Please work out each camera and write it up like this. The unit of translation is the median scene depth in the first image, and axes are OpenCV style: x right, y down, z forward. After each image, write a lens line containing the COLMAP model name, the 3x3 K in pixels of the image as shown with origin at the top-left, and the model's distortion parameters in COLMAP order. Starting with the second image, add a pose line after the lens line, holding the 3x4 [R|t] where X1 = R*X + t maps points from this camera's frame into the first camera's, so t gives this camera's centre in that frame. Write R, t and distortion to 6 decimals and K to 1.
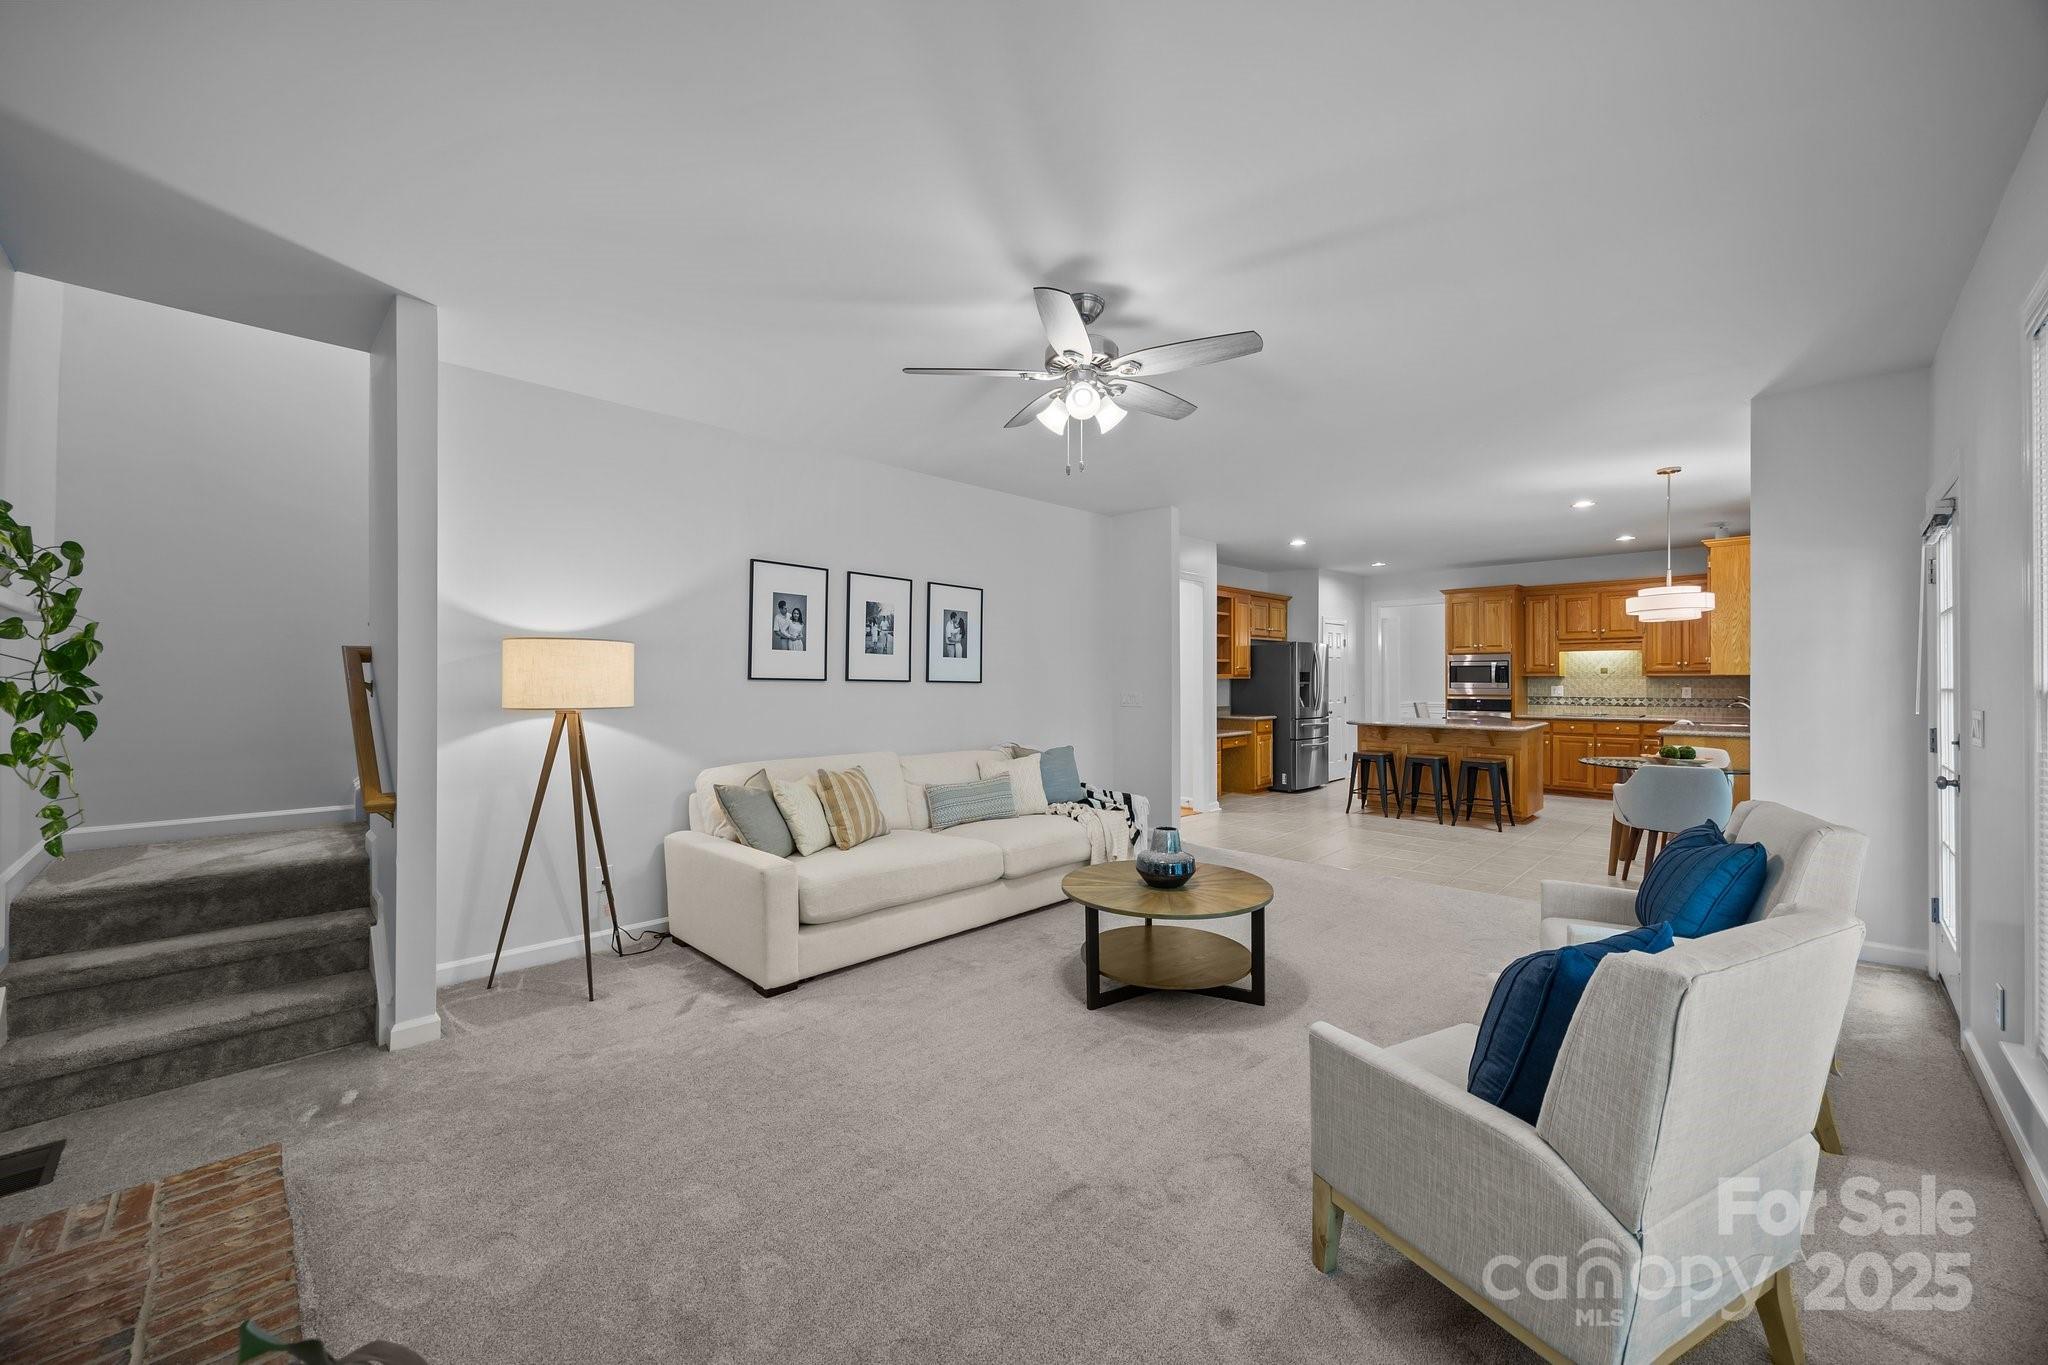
lens RADIAL K [[781.6, 0, 1020.0], [0, 781.6, 679.9], [0, 0, 1]] dist [-0.007760, 0.000444]
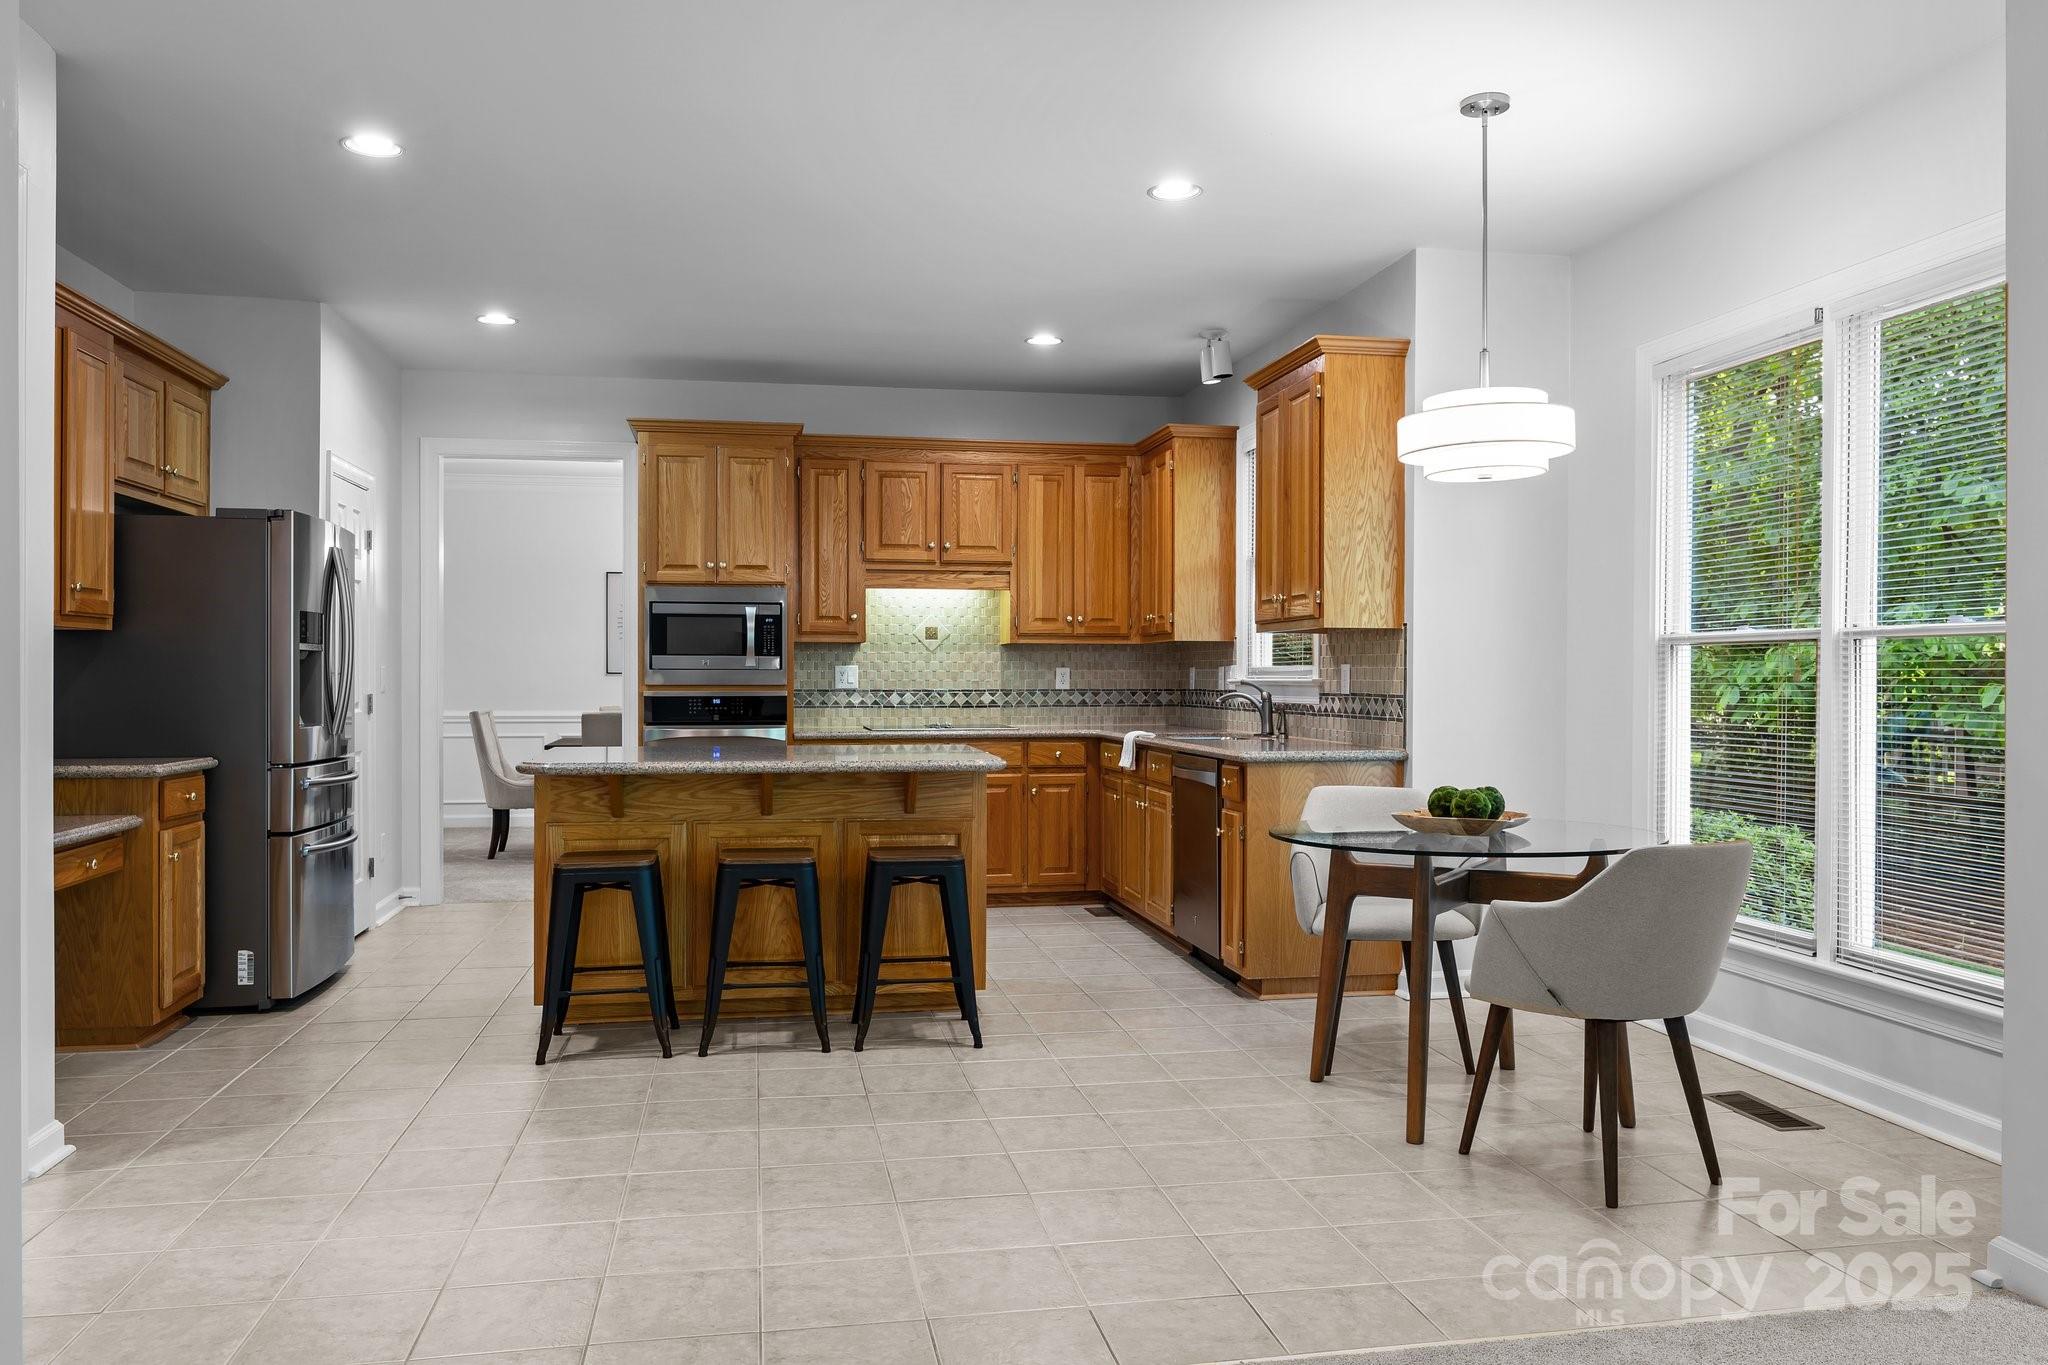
lens RADIAL K [[1503.1, 0, 1030.6], [0, 1503.1, 671.0], [0, 0, 1]] dist [-0.007137, -0.002277]
pose [[0.568634, 0.006976, 0.822561, 0.048847], [-0.002276, 0.999974, -0.006908, 0.021950], [-0.822588, 0.002056, 0.568635, 0.549188]]
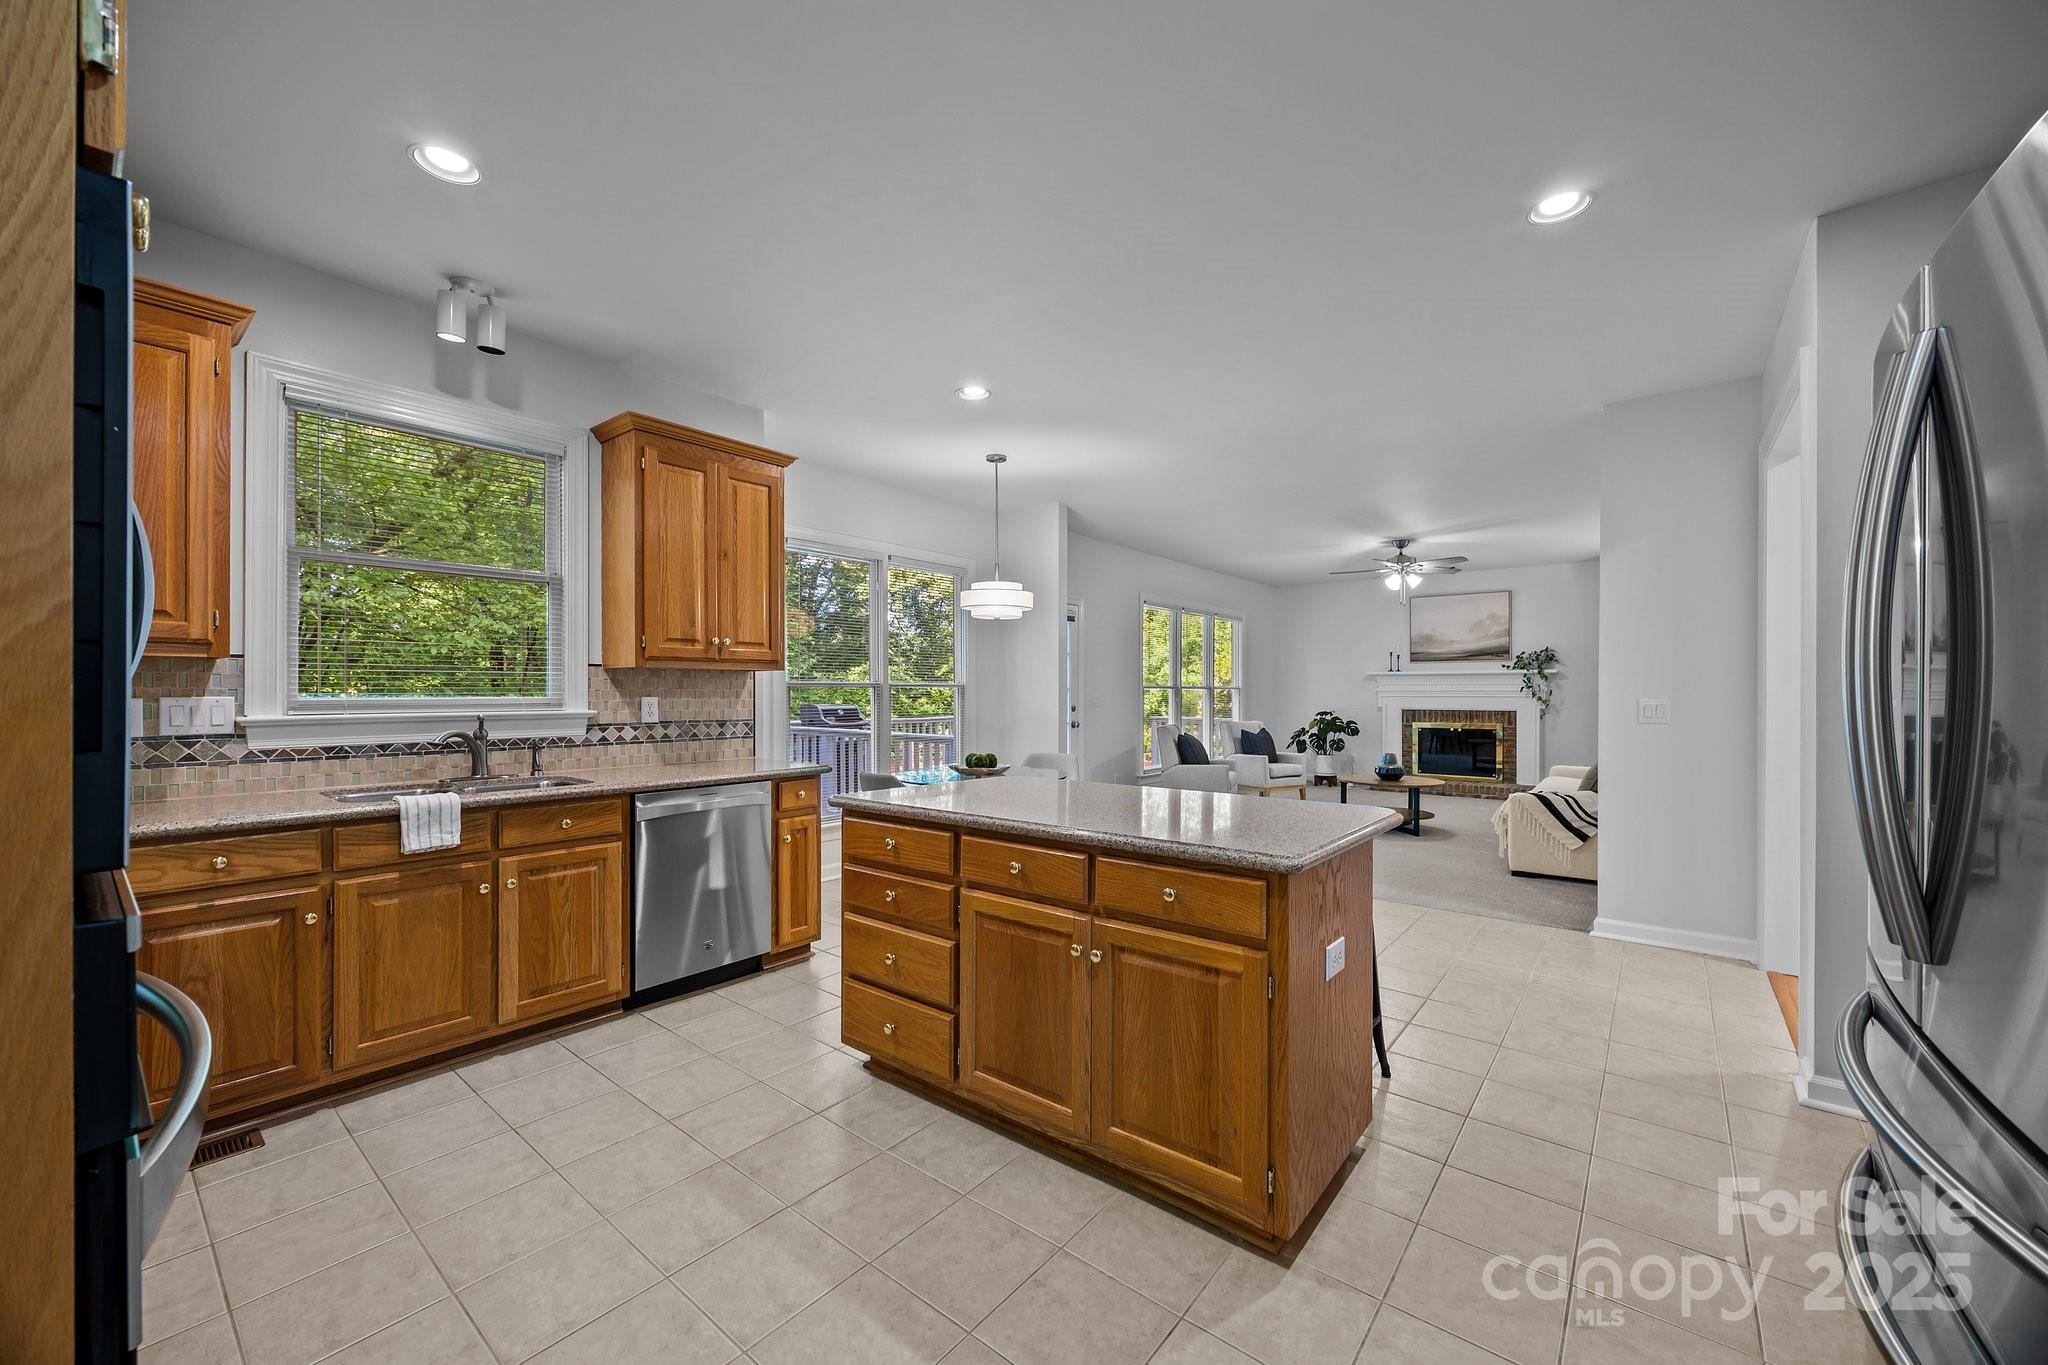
lens RADIAL K [[781.6, 0, 1027.5], [0, 781.6, 695.3], [0, 0, 1]] dist [-0.007760, 0.000444]
pose [[-0.995596, 0.000556, -0.093748, 0.609390], [-0.000079, 0.999977, 0.006761, 0.008302], [0.093750, 0.006739, -0.995573, 1.357305]]
